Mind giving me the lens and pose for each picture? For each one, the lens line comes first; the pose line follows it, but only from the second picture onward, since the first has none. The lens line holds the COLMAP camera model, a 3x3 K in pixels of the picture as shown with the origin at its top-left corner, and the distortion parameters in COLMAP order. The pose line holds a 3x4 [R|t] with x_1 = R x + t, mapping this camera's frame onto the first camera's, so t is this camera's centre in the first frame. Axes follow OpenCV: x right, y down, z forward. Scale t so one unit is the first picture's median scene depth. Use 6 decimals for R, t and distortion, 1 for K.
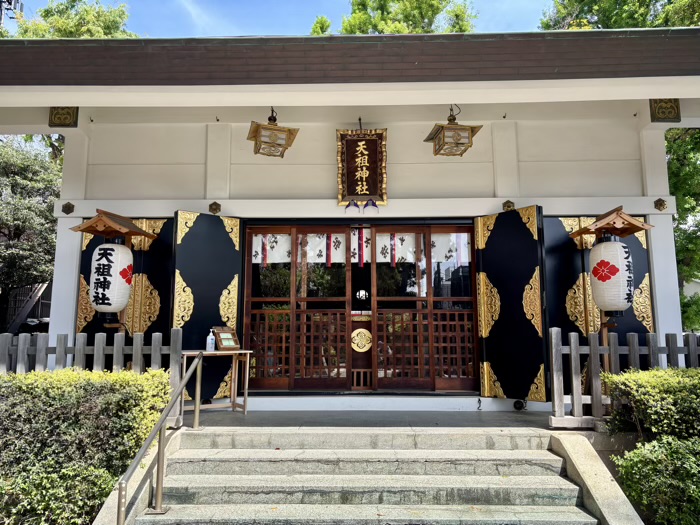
lens RADIAL K [[529.3, 0, 354.4], [0, 529.3, 260.2], [0, 0, 1]] dist [0.057971, -0.064117]
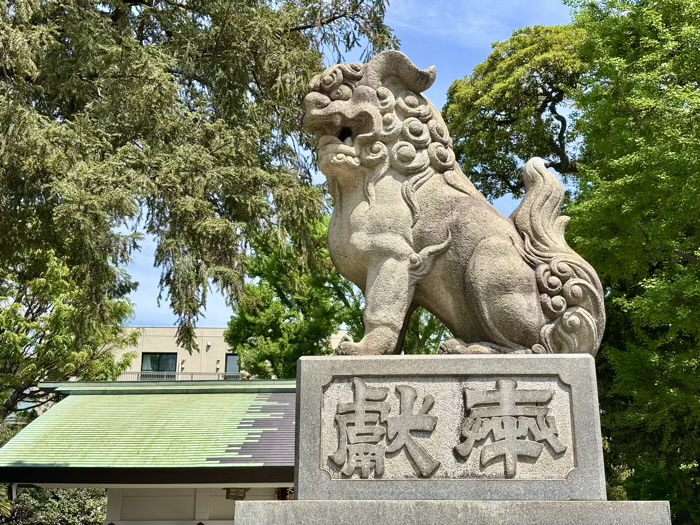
lens RADIAL K [[1051.7, 0, 349.8], [0, 1051.7, 250.3], [0, 0, 1]] dist [0.147279, 0.000000]
pose [[0.998702, -0.007370, -0.050395, 0.391487], [-0.001946, 0.983232, -0.182350, -0.358389], [0.050894, 0.182212, 0.981941, -2.523781]]
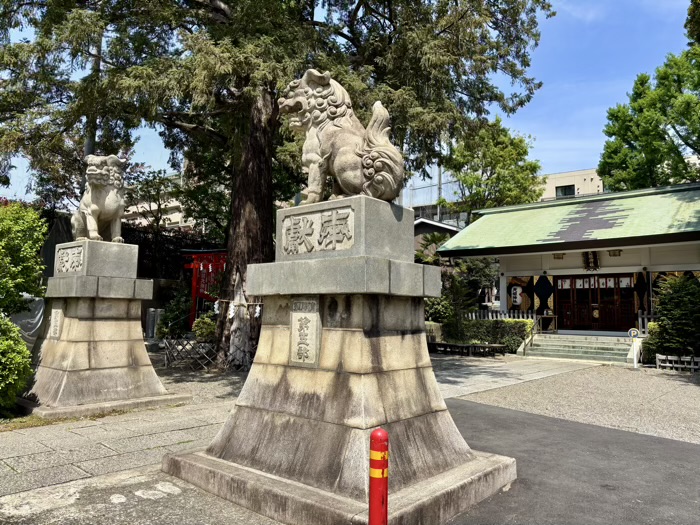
lens RADIAL K [[529.3, 0, 354.2], [0, 529.3, 260.2], [0, 0, 1]] dist [0.057971, -0.064117]
pose [[0.773892, -0.050237, -0.631322, 0.972352], [0.076425, 0.996972, 0.014351, -0.334134], [0.628690, -0.059355, 0.775388, -2.450392]]
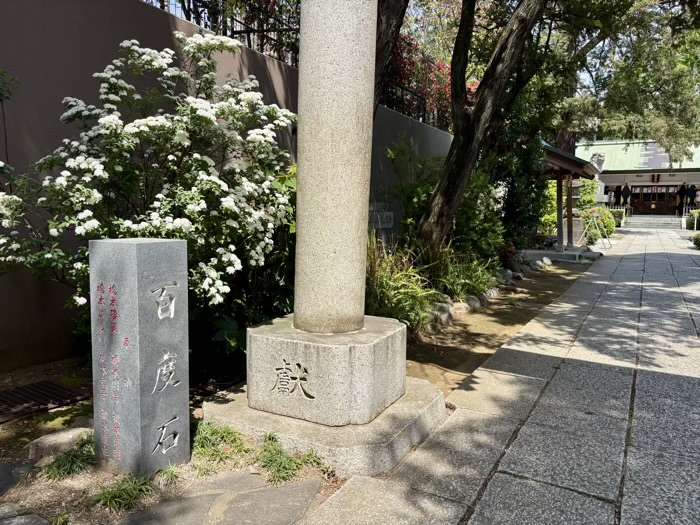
lens RADIAL K [[529.3, 0, 340.6], [0, 529.3, 263.2], [0, 0, 1]] dist [0.057971, -0.064117]
pose [[0.872591, 0.060207, -0.484727, -0.102286], [0.059979, 0.971657, 0.228661, -0.862635], [0.484755, -0.228601, 0.844247, -6.286353]]
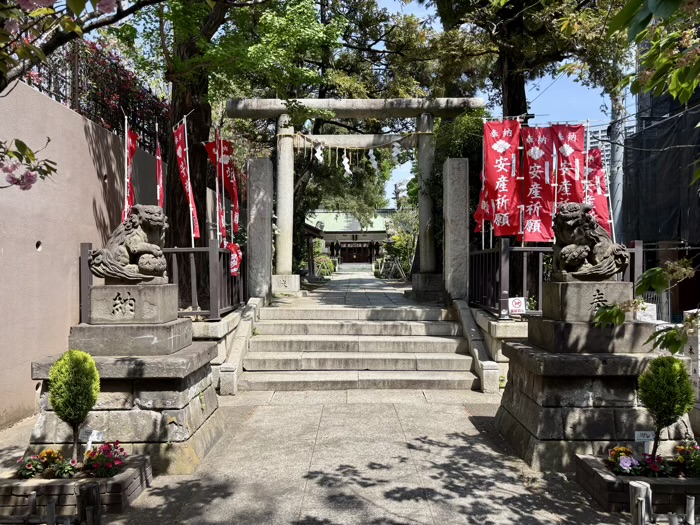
lens RADIAL K [[529.3, 0, 357.5], [0, 529.3, 265.6], [0, 0, 1]] dist [0.057971, -0.064117]
pose [[0.999844, -0.006100, 0.016557, -0.089297], [0.003553, 0.988722, 0.149723, -1.025265], [-0.017283, -0.149641, 0.988589, -7.791406]]
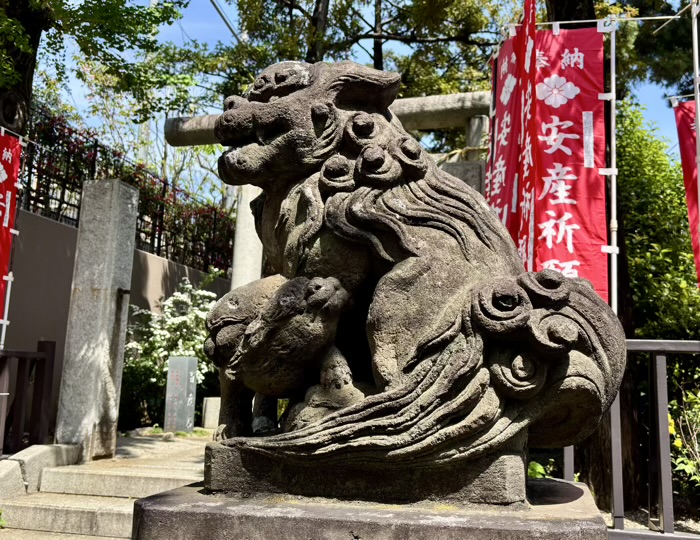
lens RADIAL K [[680.2, 0, 371.3], [0, 680.2, 274.1], [0, 0, 1]] dist [0.033412, 0.000000]
pose [[0.971003, -0.025458, -0.237707, 0.283766], [0.022978, 0.999649, -0.013199, -0.940237], [0.237960, 0.007354, 0.971247, -7.221365]]
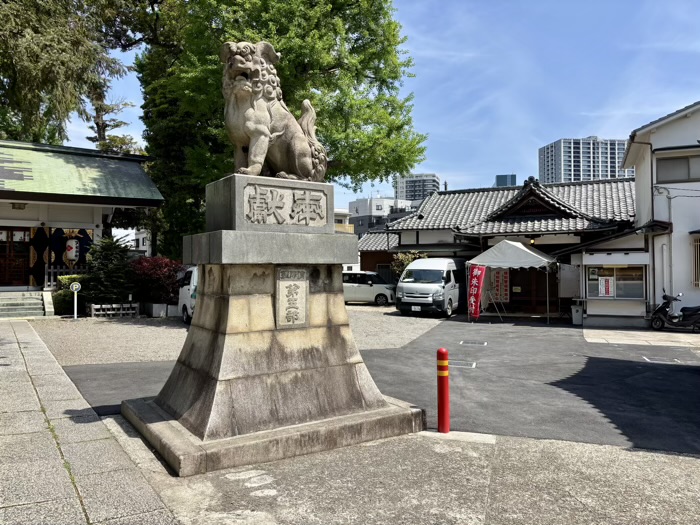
lens RADIAL K [[529.3, 0, 352.2], [0, 529.3, 258.1], [0, 0, 1]] dist [0.057971, -0.064117]
pose [[0.821880, 0.012437, 0.569525, 0.001627], [-0.083578, 0.991576, 0.098958, -0.381141], [-0.563497, -0.128931, 0.815995, -2.653743]]
